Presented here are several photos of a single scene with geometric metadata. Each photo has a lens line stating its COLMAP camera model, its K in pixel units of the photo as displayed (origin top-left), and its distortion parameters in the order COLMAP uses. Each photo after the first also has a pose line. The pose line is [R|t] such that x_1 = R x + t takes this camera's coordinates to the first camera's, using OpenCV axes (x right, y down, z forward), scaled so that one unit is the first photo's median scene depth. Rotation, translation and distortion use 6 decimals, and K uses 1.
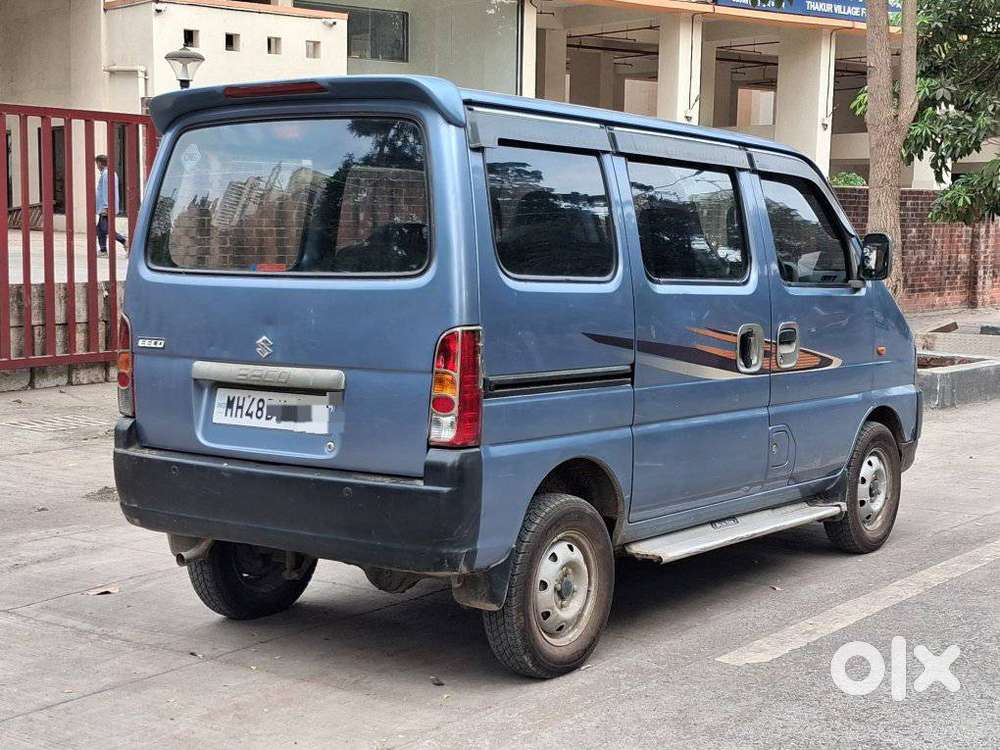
lens RADIAL K [[1592.4, 0, 514.5], [0, 1592.4, 370.6], [0, 0, 1]] dist [0.247924, -1.031095]
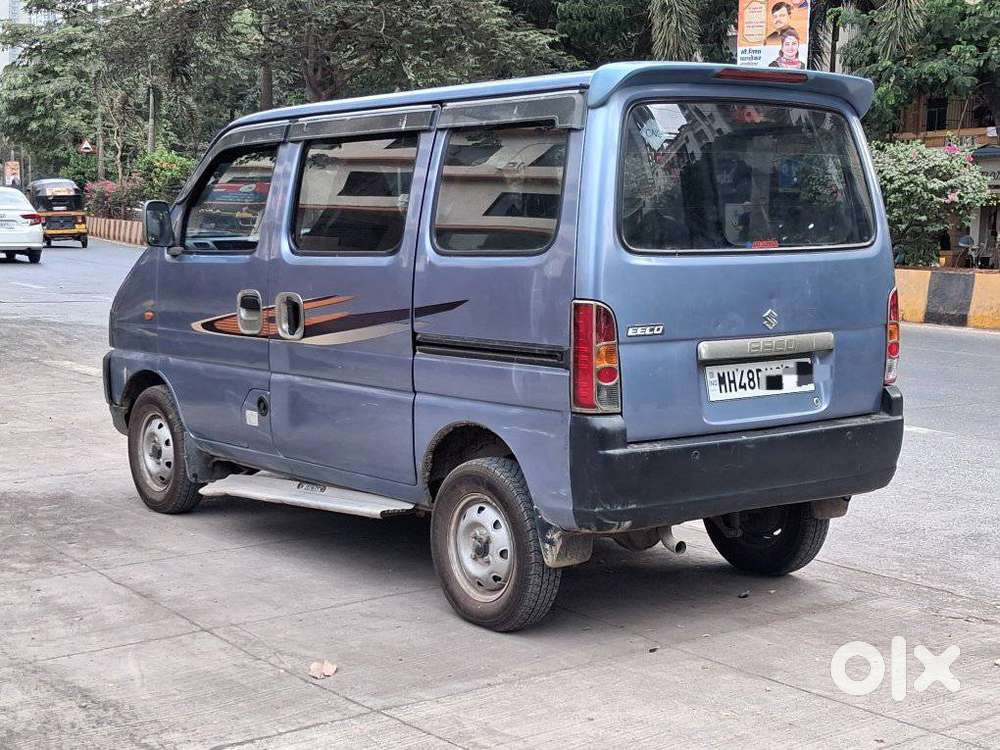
lens RADIAL K [[1588.8, 0, 500.0], [0, 1588.8, 375.0], [0, 0, 1]] dist [0.250215, -1.037285]
pose [[0.273486, -0.103849, 0.956254, -1.052268], [0.081155, 0.993101, 0.084640, -0.070799], [-0.958446, 0.054457, 0.280027, 0.753939]]
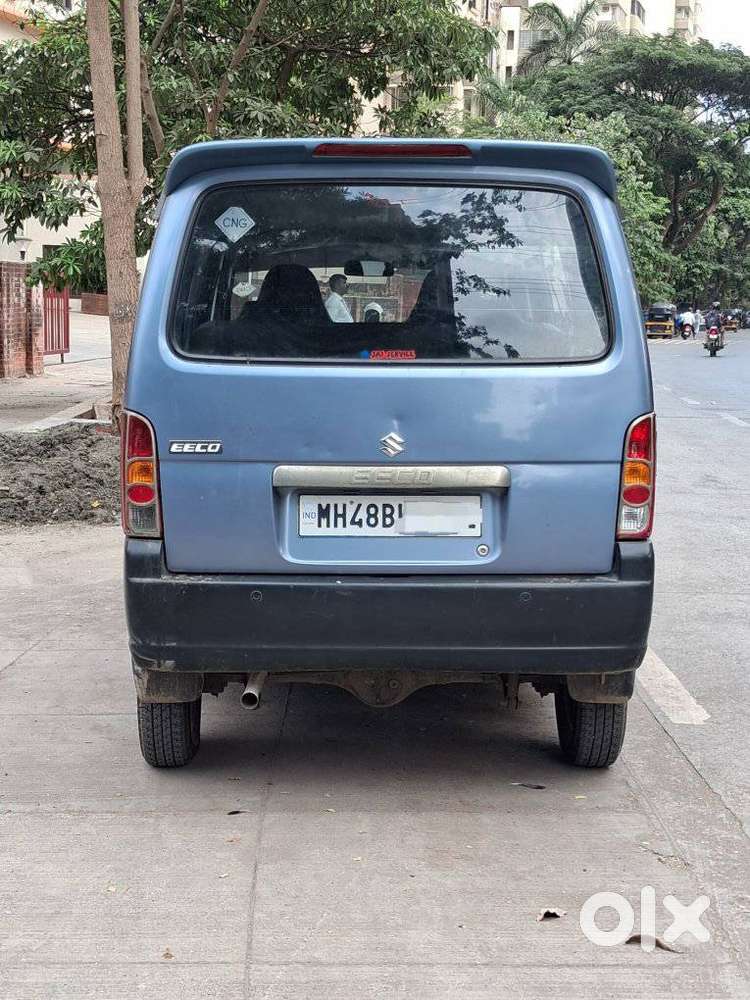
lens RADIAL K [[1592.4, 0, 375.0], [0, 1592.4, 500.0], [0, 0, 1]] dist [0.247924, -1.031095]
pose [[0.799528, -0.068911, 0.596663, -0.593357], [0.045586, 0.997493, 0.054120, -0.027873], [-0.598897, -0.016071, 0.800665, 0.259381]]
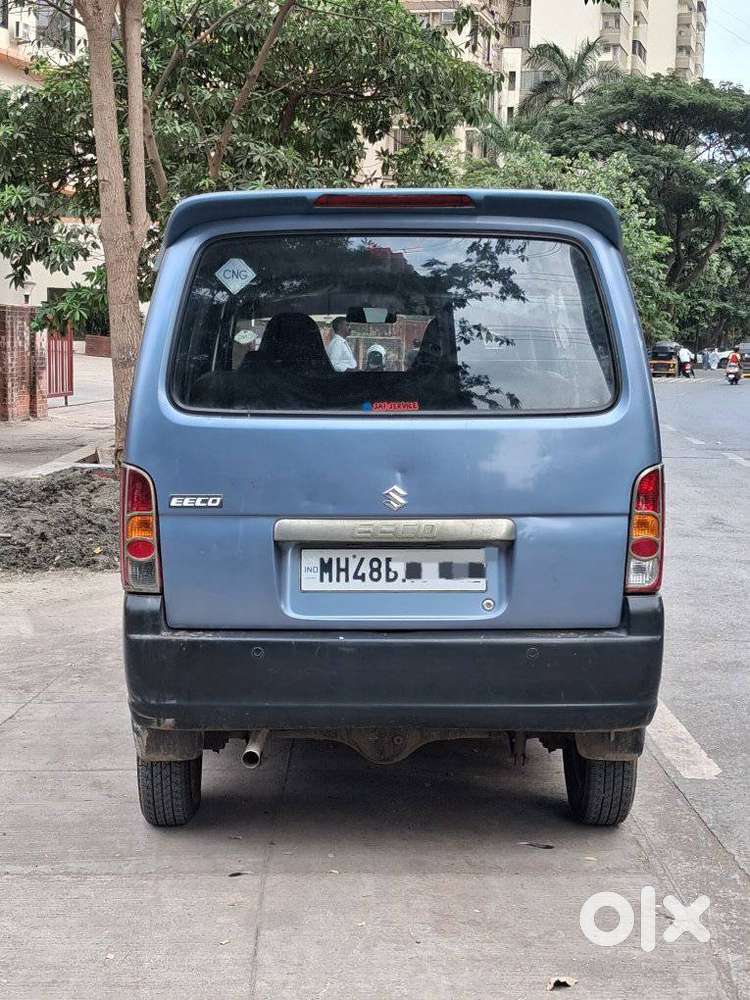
lens RADIAL K [[1592.6, 0, 364.0], [0, 1592.6, 502.1], [0, 0, 1]] dist [0.264095, -1.090342]
pose [[0.804838, -0.058406, 0.590614, -0.584998], [0.049913, 0.998282, 0.030704, -0.034284], [-0.591392, 0.004767, 0.806370, 0.269307]]
